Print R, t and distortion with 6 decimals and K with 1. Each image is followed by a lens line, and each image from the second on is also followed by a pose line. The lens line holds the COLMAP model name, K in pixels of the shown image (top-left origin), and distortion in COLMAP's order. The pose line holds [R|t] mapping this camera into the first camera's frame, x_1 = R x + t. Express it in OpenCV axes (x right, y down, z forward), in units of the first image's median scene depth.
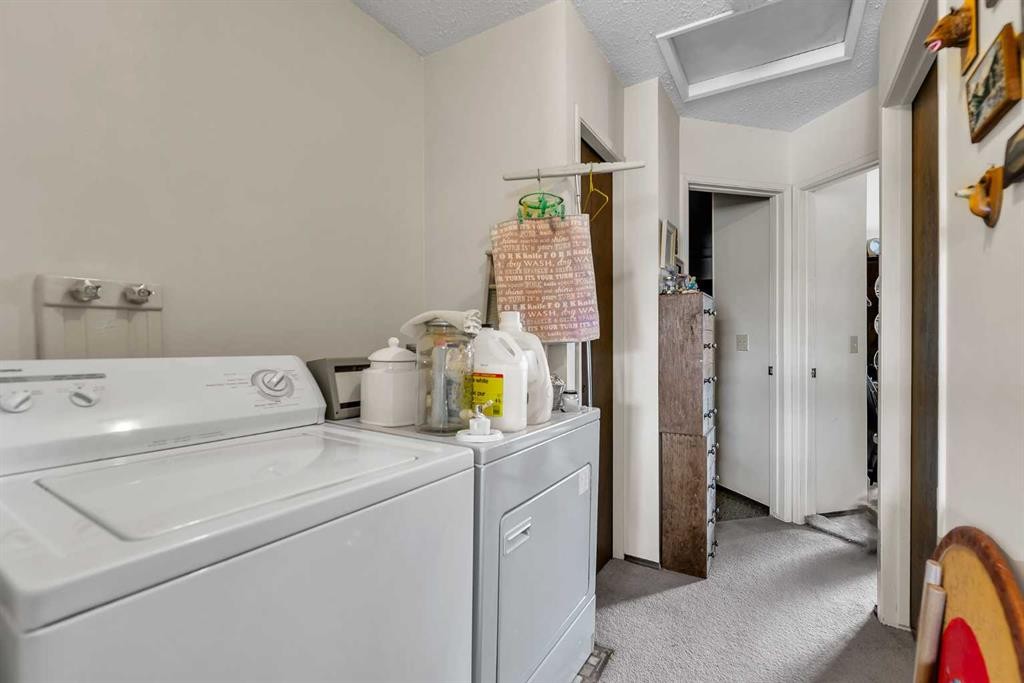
lens RADIAL K [[454.7, 0, 510.9], [0, 454.7, 338.6], [0, 0, 1]] dist [-0.002609, -0.000049]
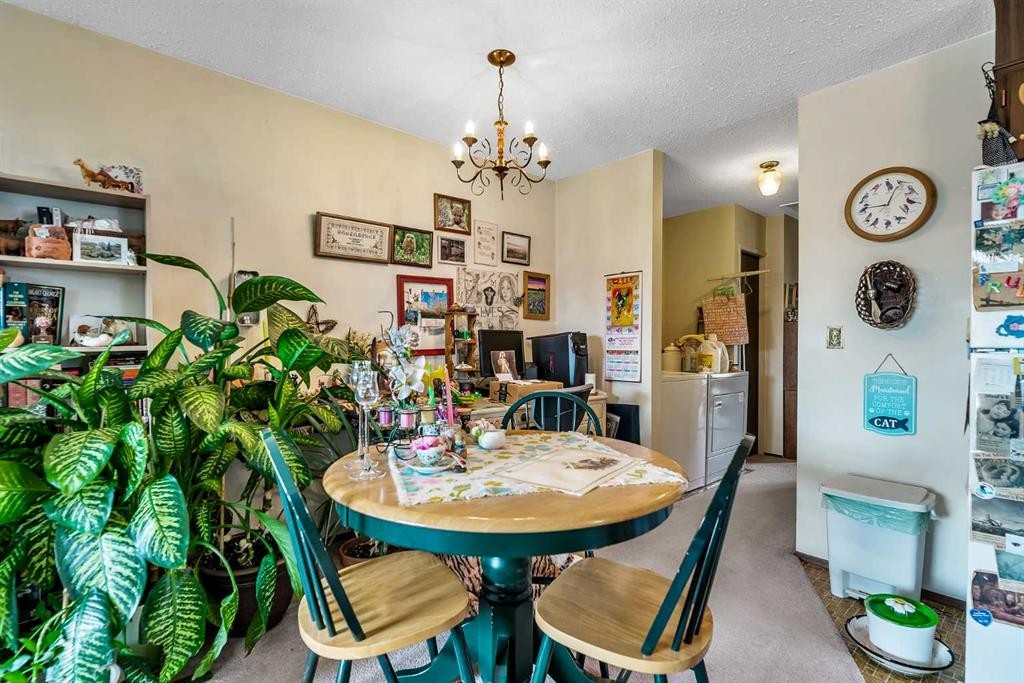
lens RADIAL K [[454.7, 0, 517.6], [0, 454.7, 344.3], [0, 0, 1]] dist [-0.002609, -0.000049]
pose [[0.951520, 0.006619, -0.307516, -0.253002], [-0.004816, 0.999966, 0.006621, -0.007532], [0.307549, -0.004818, 0.951520, -1.823753]]
